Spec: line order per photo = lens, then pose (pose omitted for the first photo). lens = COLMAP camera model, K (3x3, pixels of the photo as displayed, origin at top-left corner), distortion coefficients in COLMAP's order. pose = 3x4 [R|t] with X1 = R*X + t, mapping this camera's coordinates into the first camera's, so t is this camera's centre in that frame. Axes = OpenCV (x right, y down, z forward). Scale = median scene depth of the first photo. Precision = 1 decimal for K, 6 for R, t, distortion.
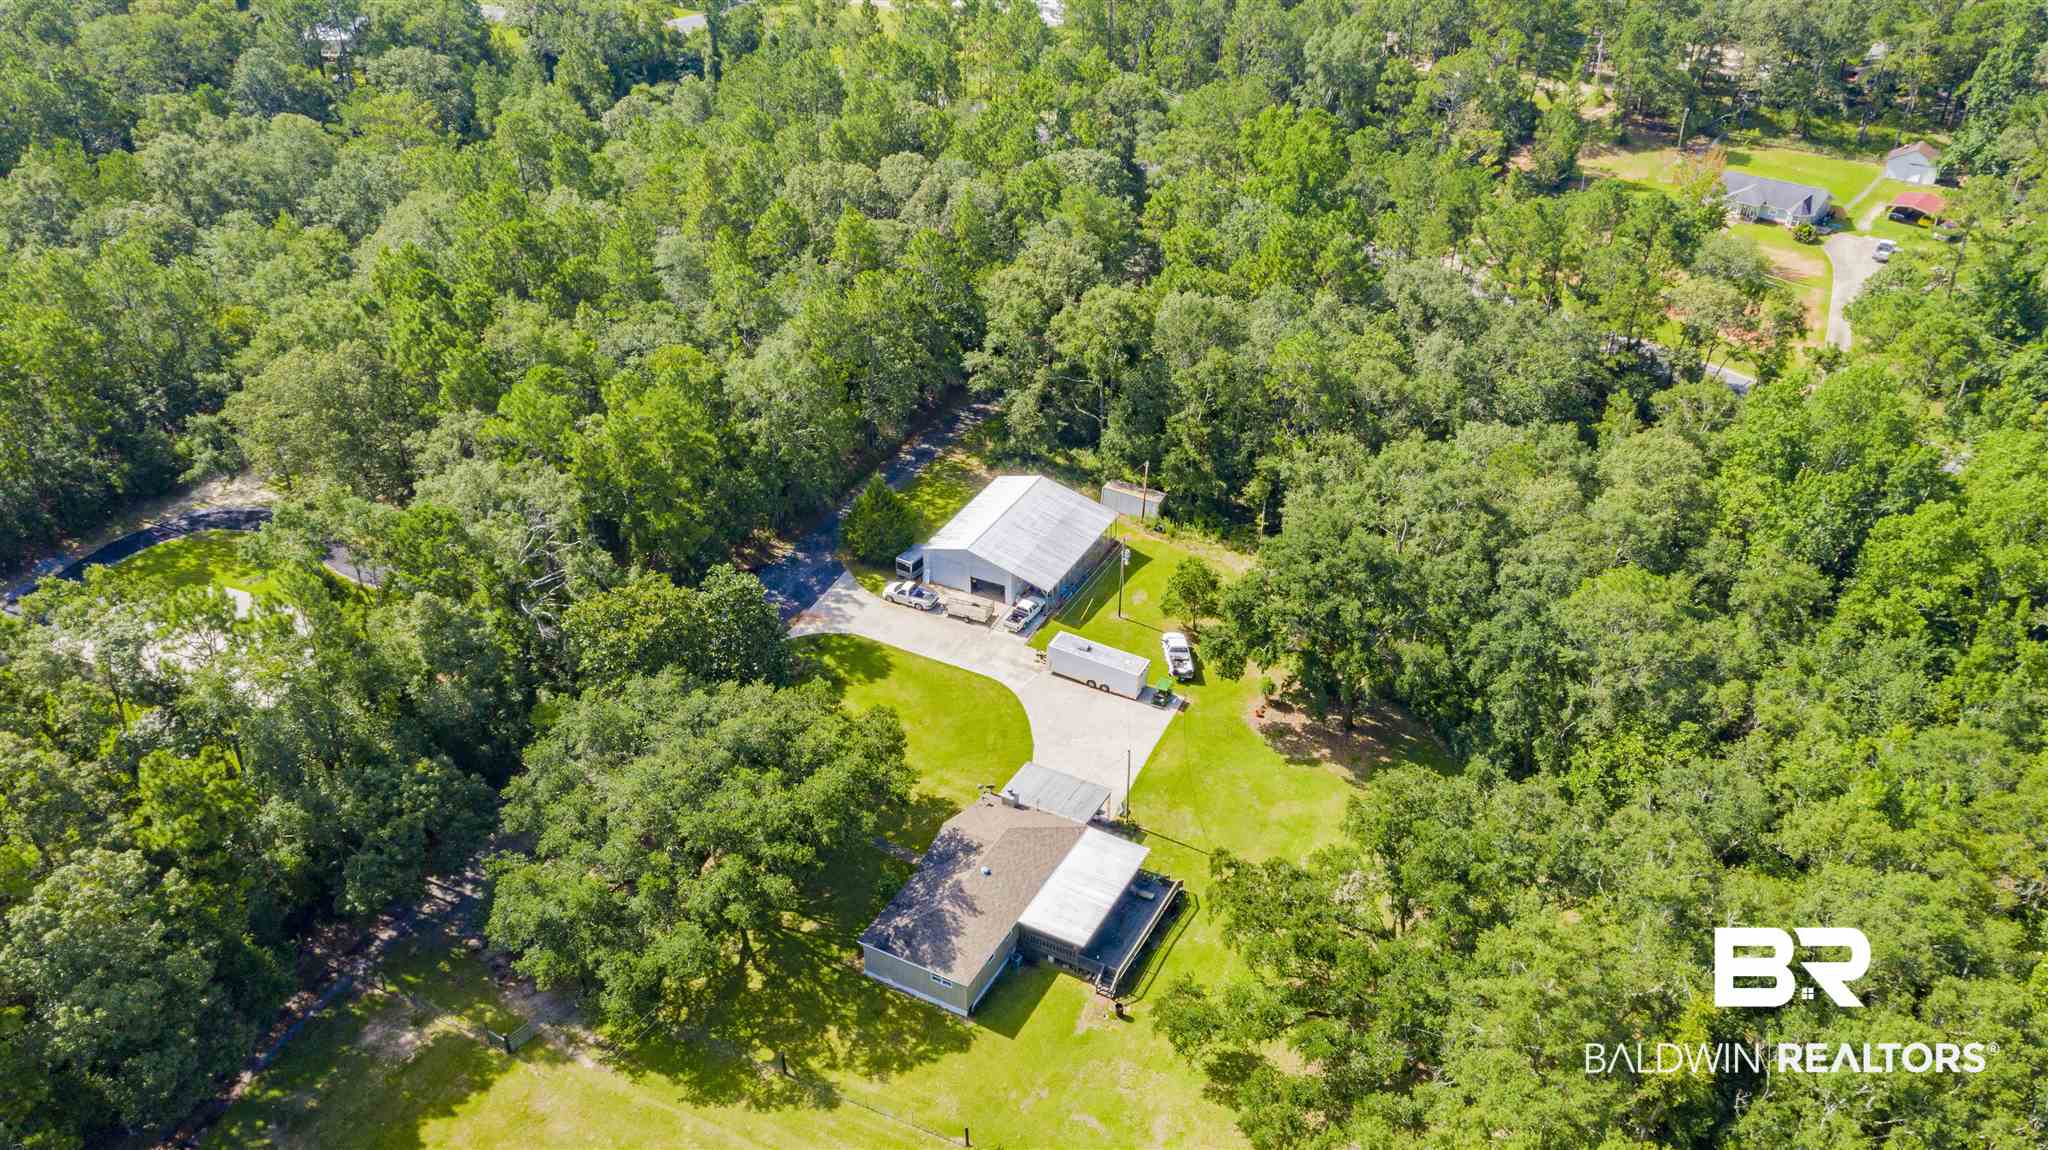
lens RADIAL K [[1627.8, 0, 1024.0], [0, 1627.8, 575.0], [0, 0, 1]] dist [0.001804, 0.051305]
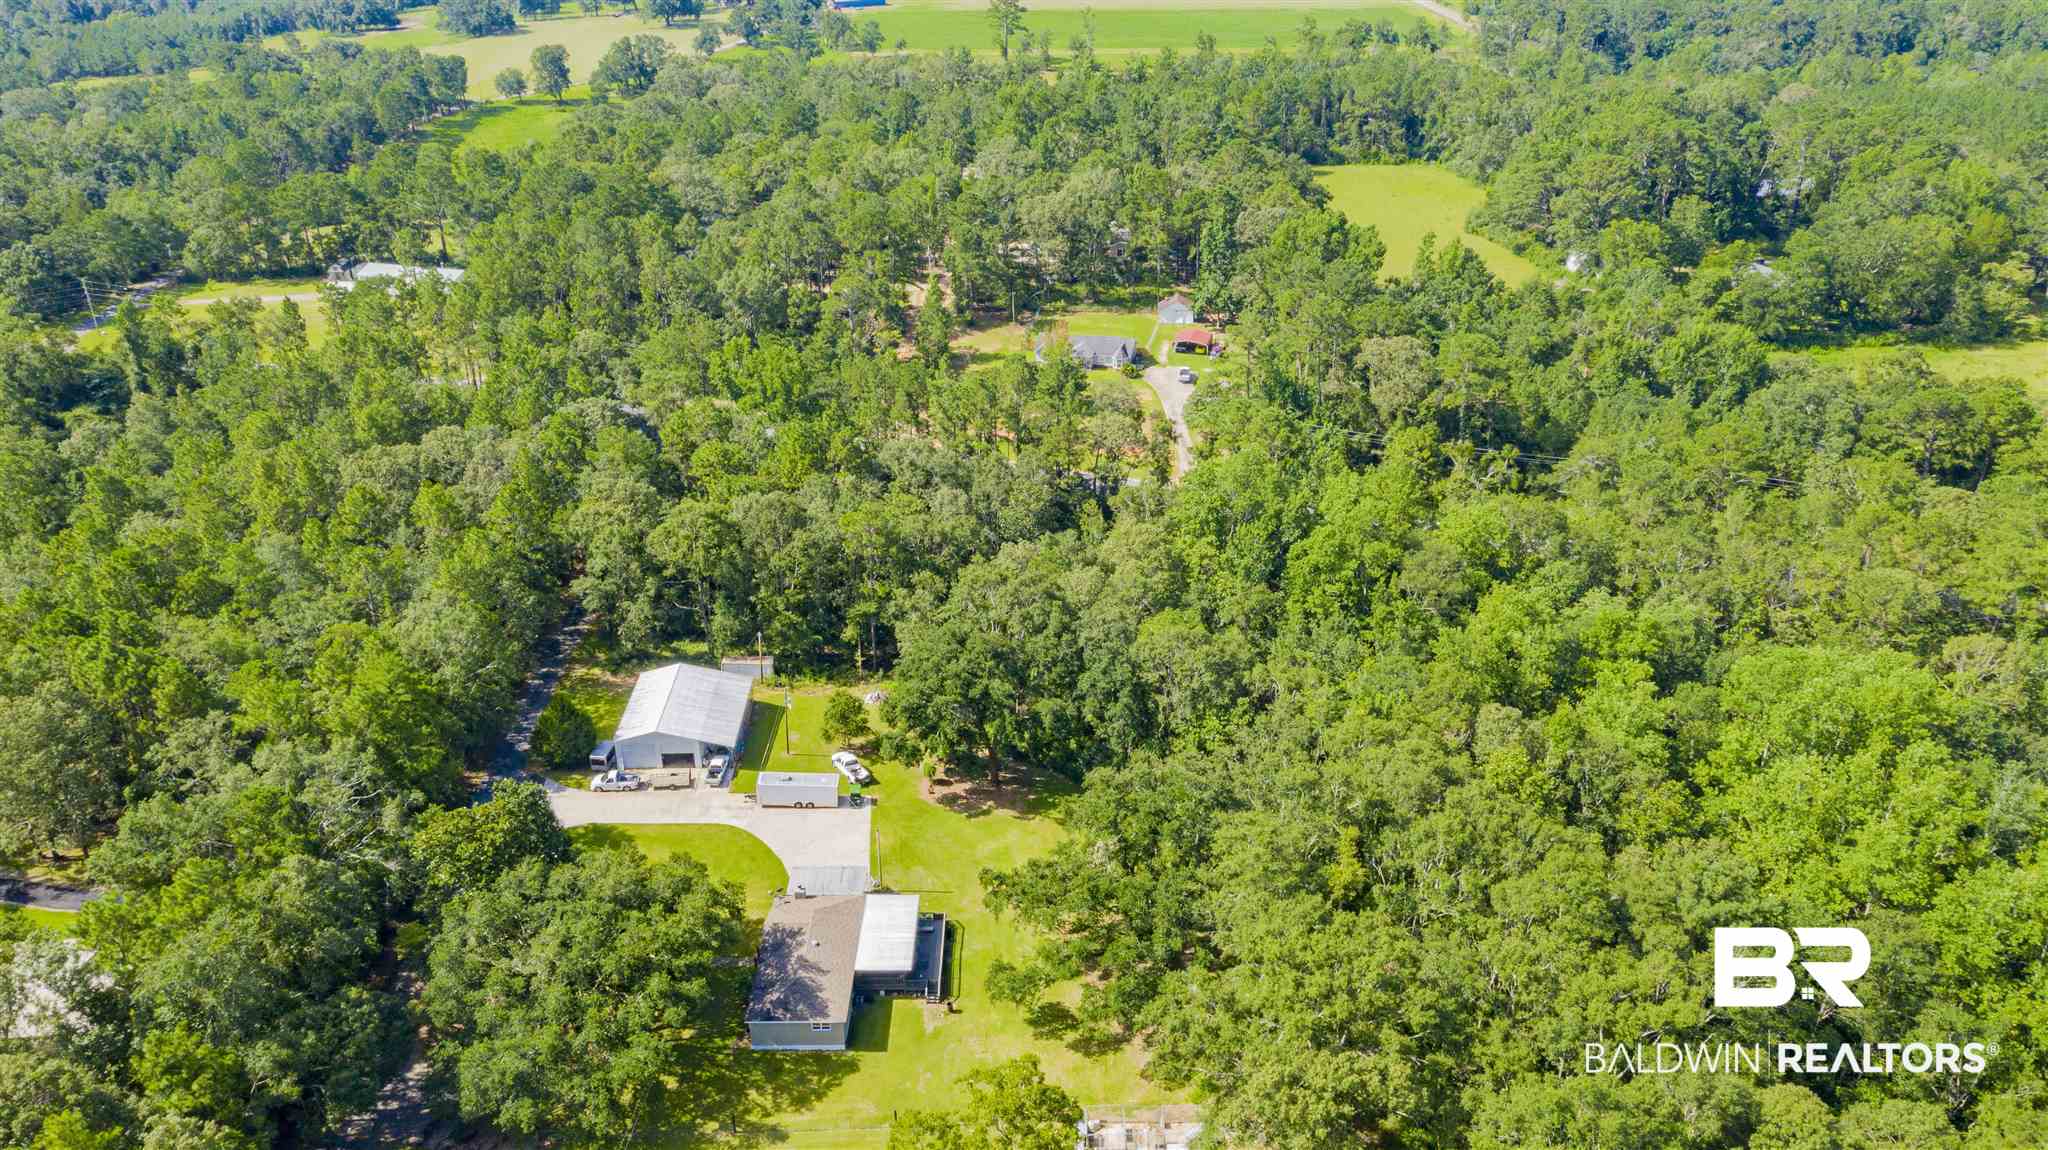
lens RADIAL K [[1627.8, 0, 1024.0], [0, 1627.8, 575.0], [0, 0, 1]] dist [0.001804, 0.051305]
pose [[0.887116, -0.210003, 0.411004, -0.253688], [0.258130, 0.963947, -0.064620, 0.020000], [-0.382615, 0.163418, 0.909340, -0.204604]]
